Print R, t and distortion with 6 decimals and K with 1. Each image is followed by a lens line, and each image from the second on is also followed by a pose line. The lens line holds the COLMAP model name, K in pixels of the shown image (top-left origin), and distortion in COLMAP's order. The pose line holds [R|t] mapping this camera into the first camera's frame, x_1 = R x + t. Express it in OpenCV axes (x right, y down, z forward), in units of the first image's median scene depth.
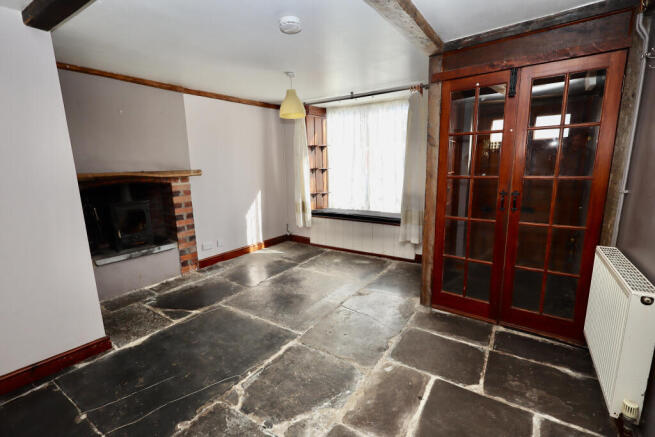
lens RADIAL K [[294.8, 0, 328.2], [0, 294.8, 219.0], [0, 0, 1]] dist [-0.002286, -0.000149]
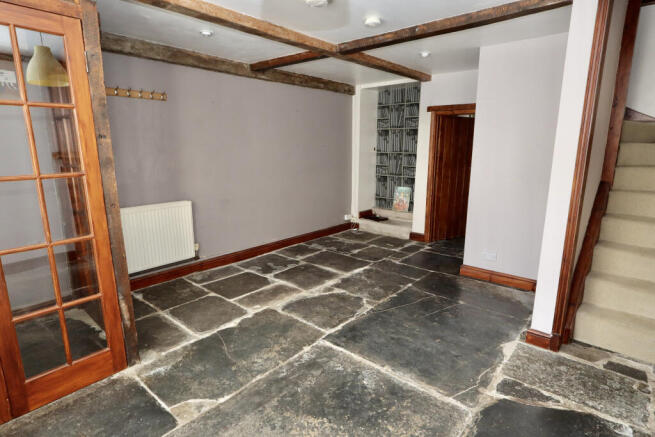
lens RADIAL K [[360.3, 0, 327.9], [0, 360.3, 219.3], [0, 0, 1]] dist [-0.019175, 0.000423]
pose [[-0.992161, -0.000423, 0.124964, -0.208710], [0.047086, 0.925029, 0.376966, -0.296084], [-0.115755, 0.379895, -0.917758, 1.565718]]
